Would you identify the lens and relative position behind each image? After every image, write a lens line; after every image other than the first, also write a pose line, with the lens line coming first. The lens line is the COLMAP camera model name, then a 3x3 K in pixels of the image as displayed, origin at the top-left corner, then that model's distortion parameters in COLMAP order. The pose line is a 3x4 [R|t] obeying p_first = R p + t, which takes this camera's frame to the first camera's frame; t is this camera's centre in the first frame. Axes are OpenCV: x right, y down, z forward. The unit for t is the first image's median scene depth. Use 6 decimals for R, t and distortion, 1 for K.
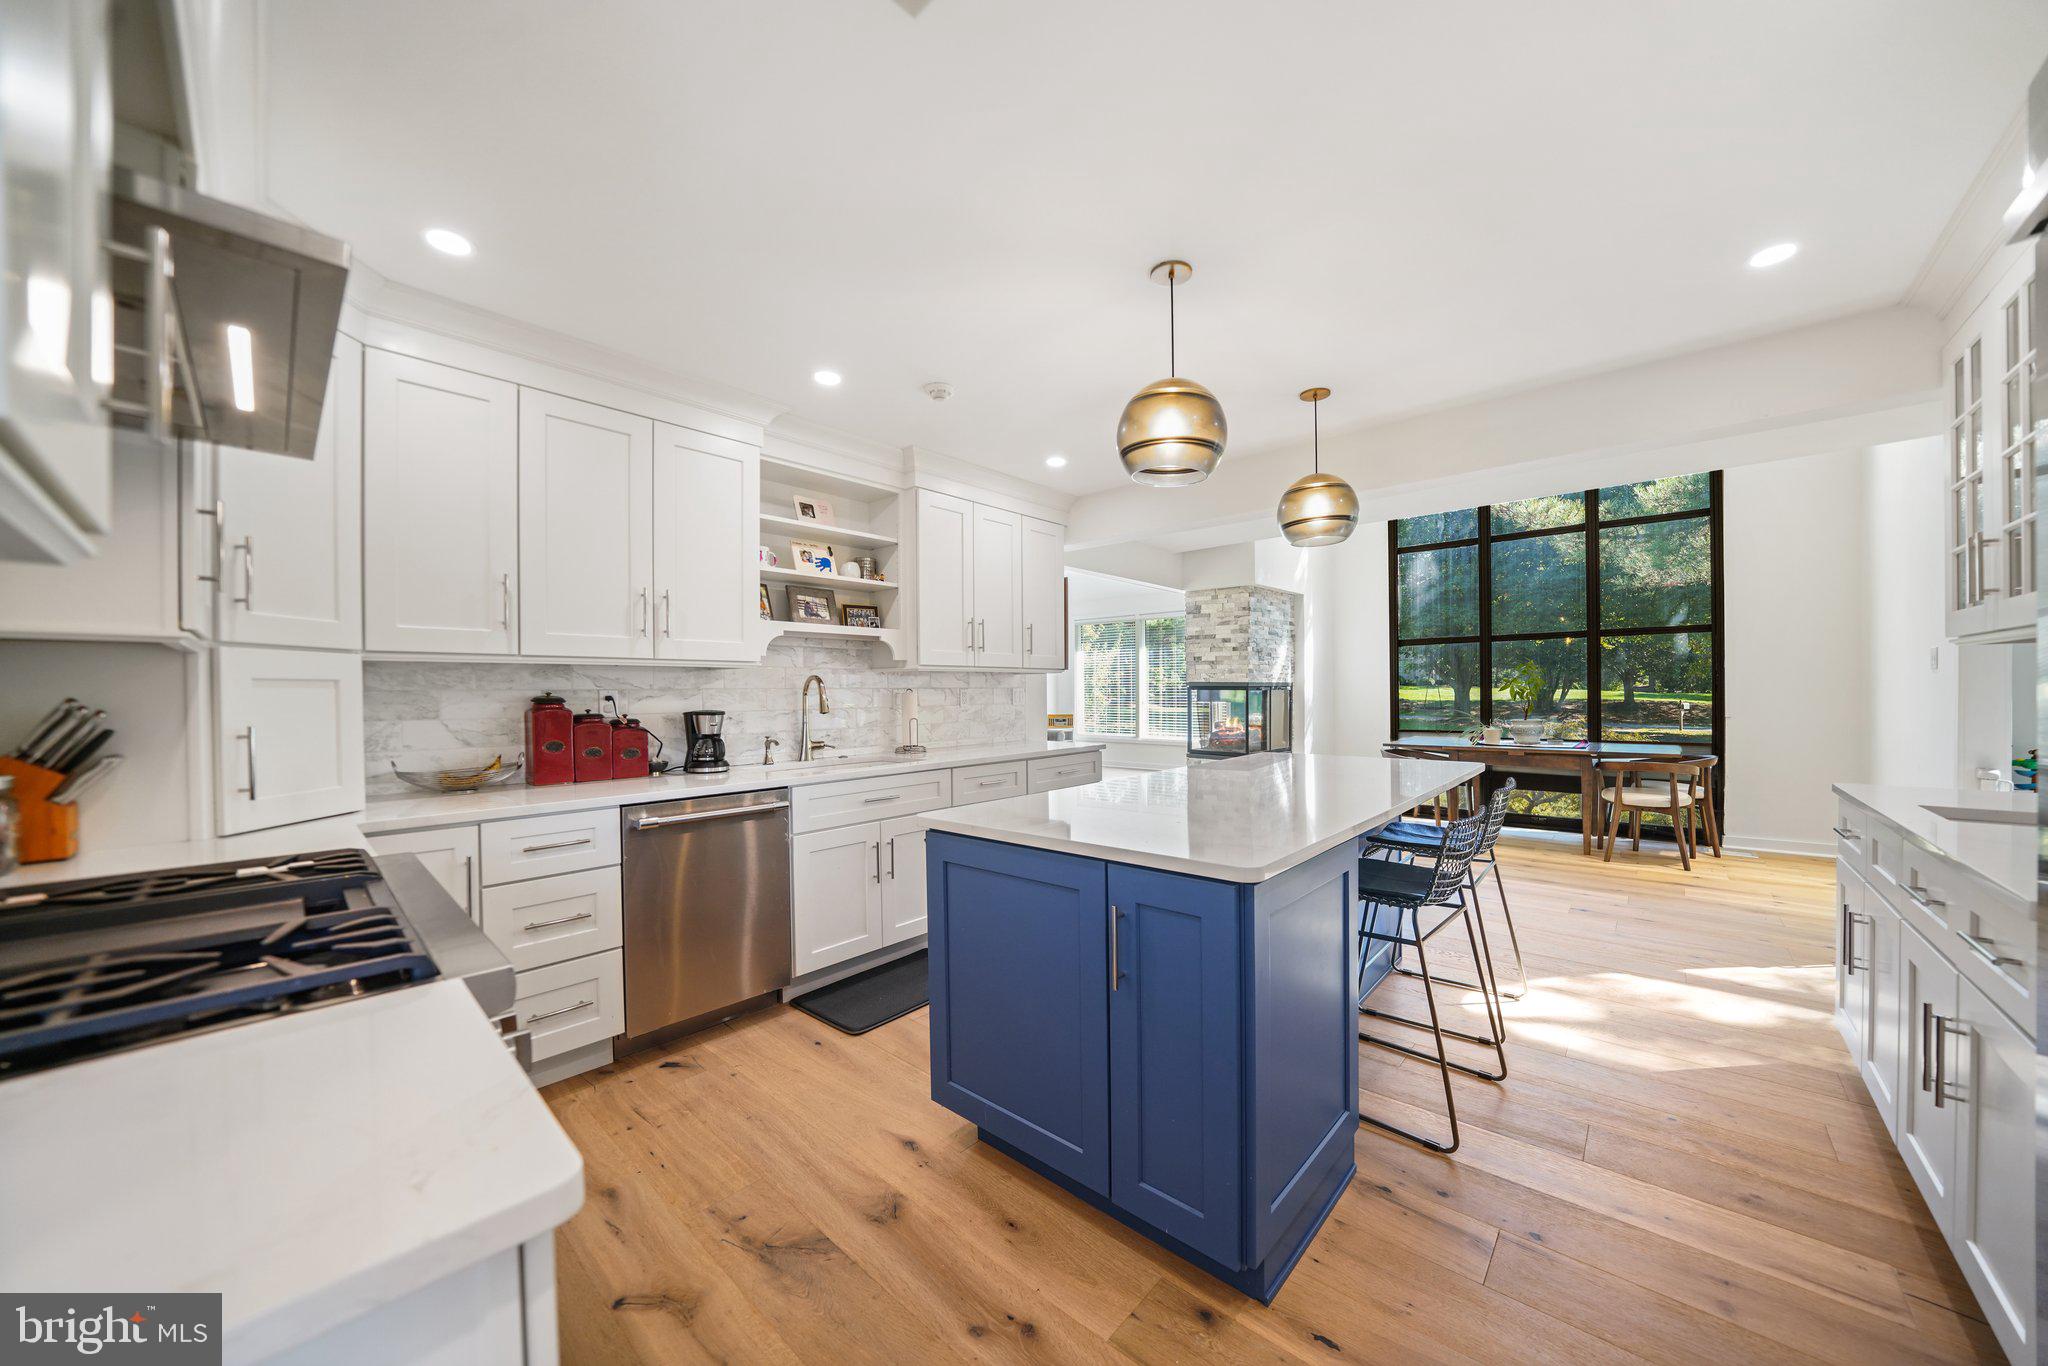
lens RADIAL K [[714.0, 0, 1038.0], [0, 714.0, 691.0], [0, 0, 1]] dist [-0.023529, 0.002353]
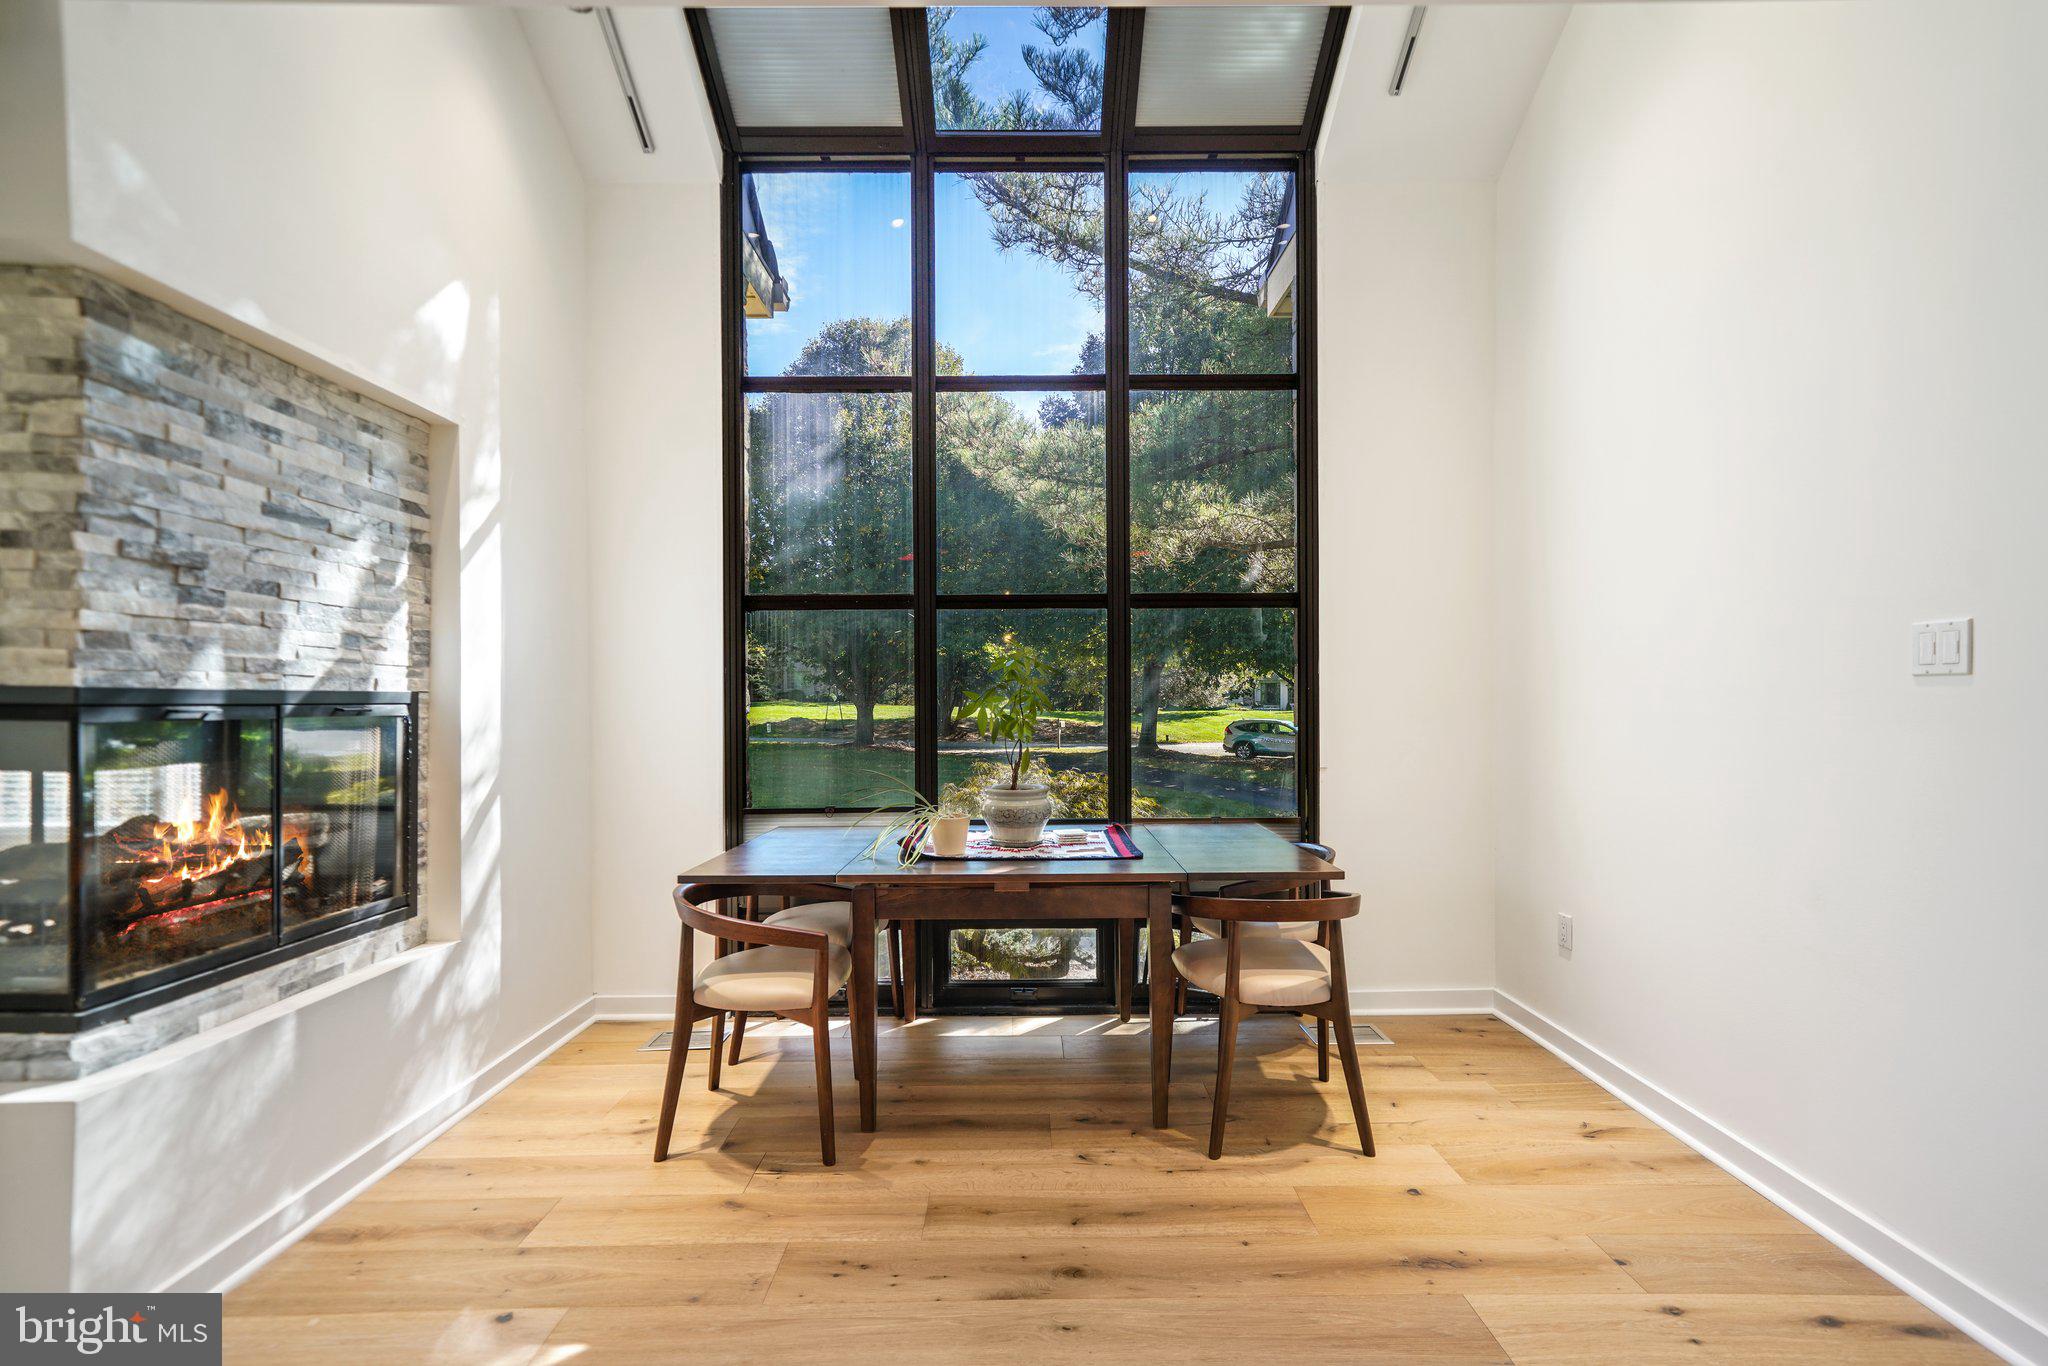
lens RADIAL K [[860.4, 0, 1031.5], [0, 860.4, 714.0], [0, 0, 1]] dist [0.000377, 0.001016]
pose [[0.743773, -0.001630, 0.668430, 0.547484], [-0.003467, 0.999974, 0.006296, -0.009932], [-0.668423, -0.007000, 0.743748, 0.943515]]
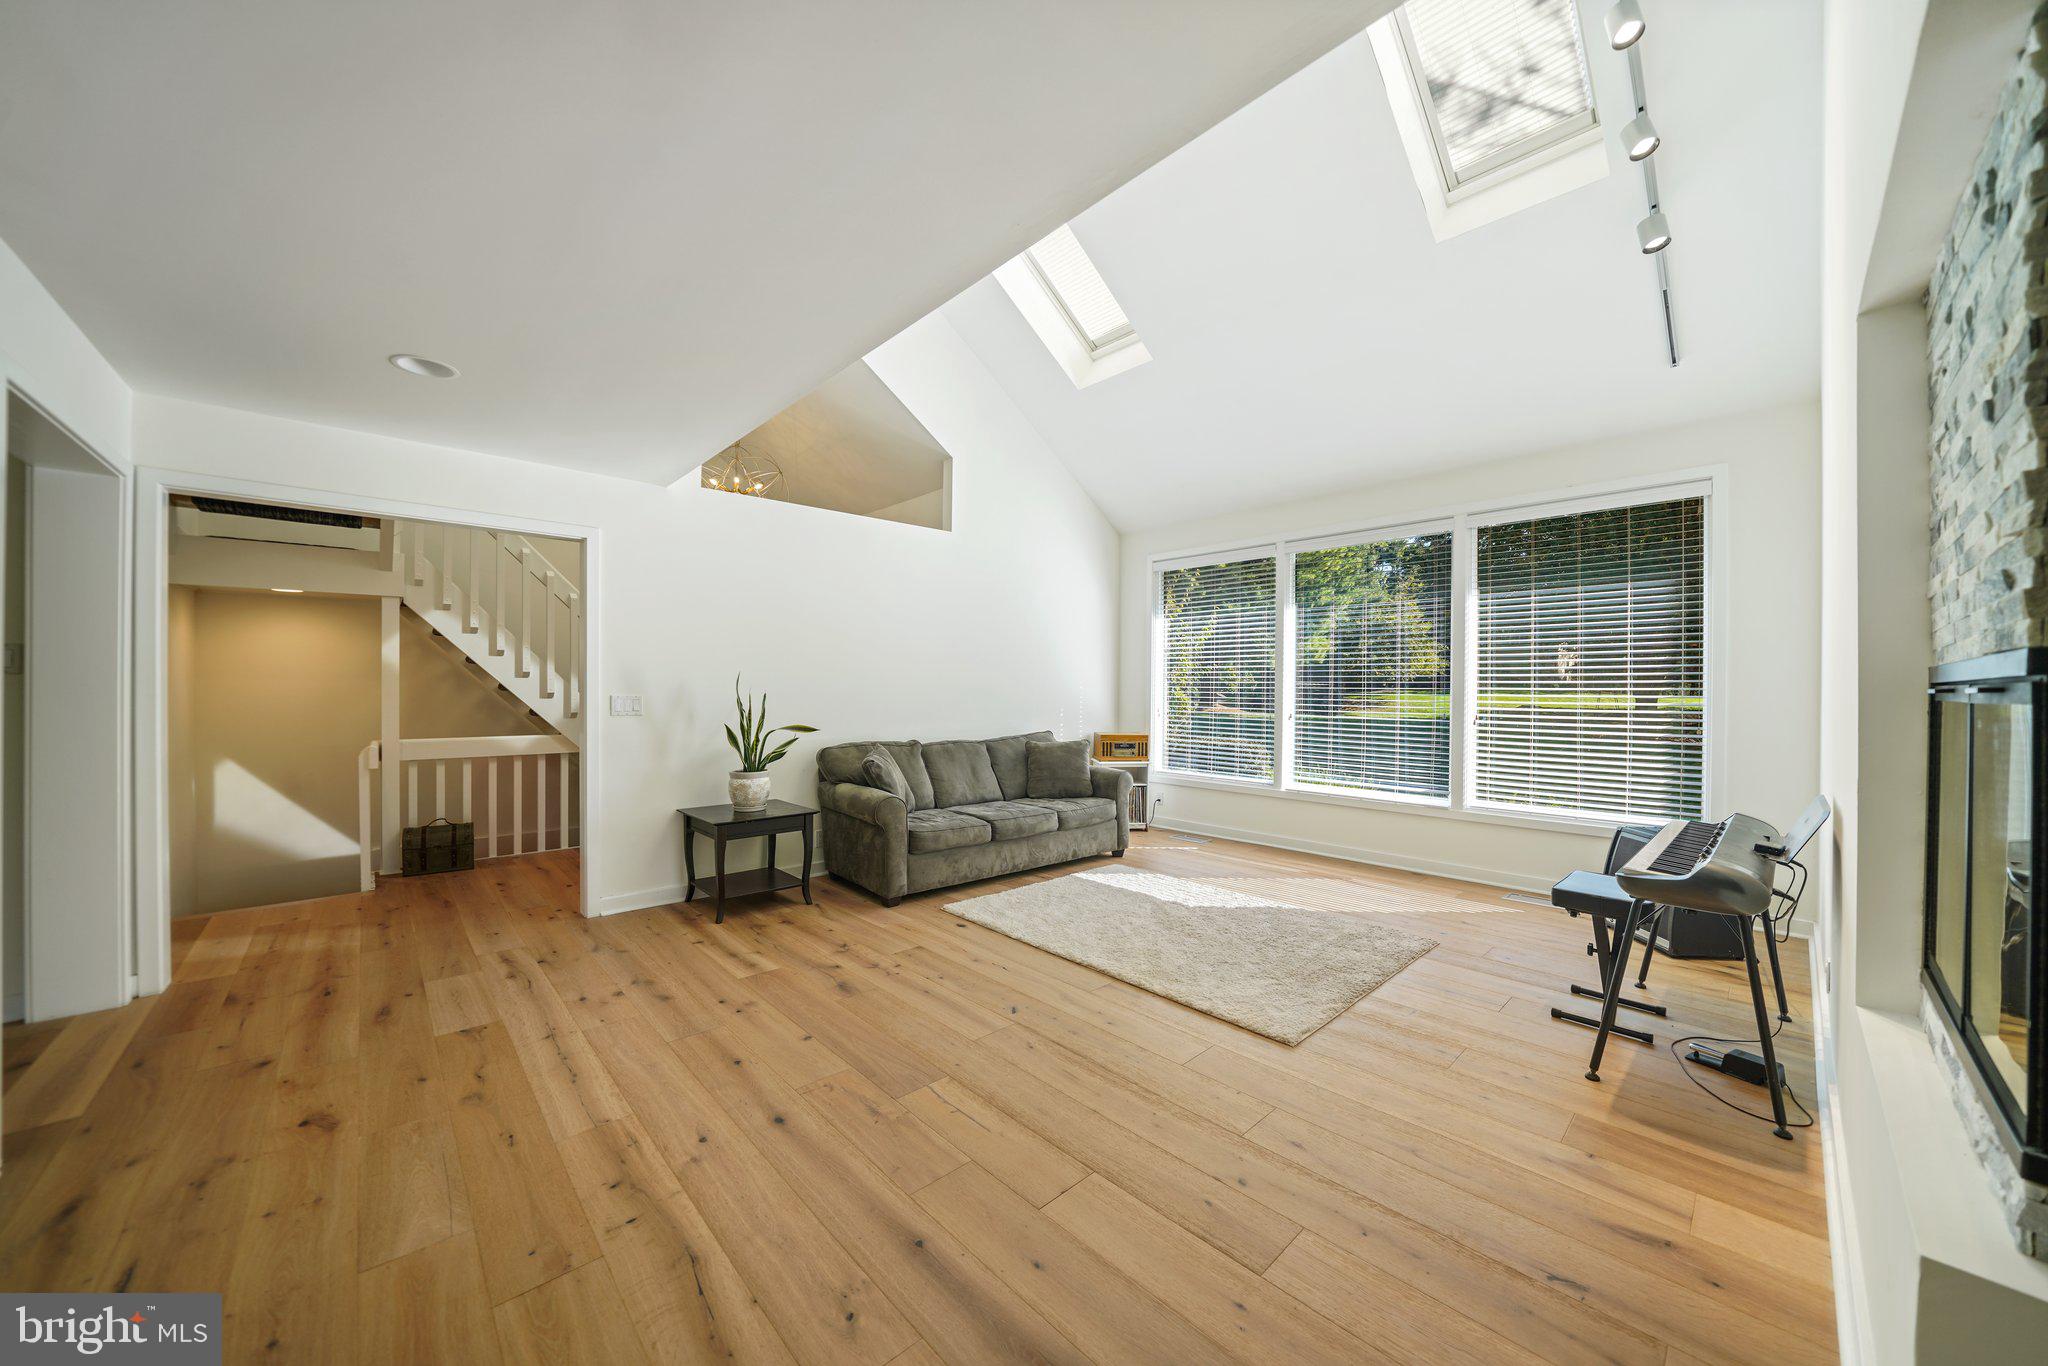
lens RADIAL K [[714.0, 0, 1028.5], [0, 714.0, 700.0], [0, 0, 1]] dist [-0.023529, 0.002353]
pose [[0.995468, 0.016911, -0.093582, 0.032322], [-0.015333, 0.999728, 0.017563, -0.001891], [0.093854, -0.016048, 0.995457, 1.463214]]
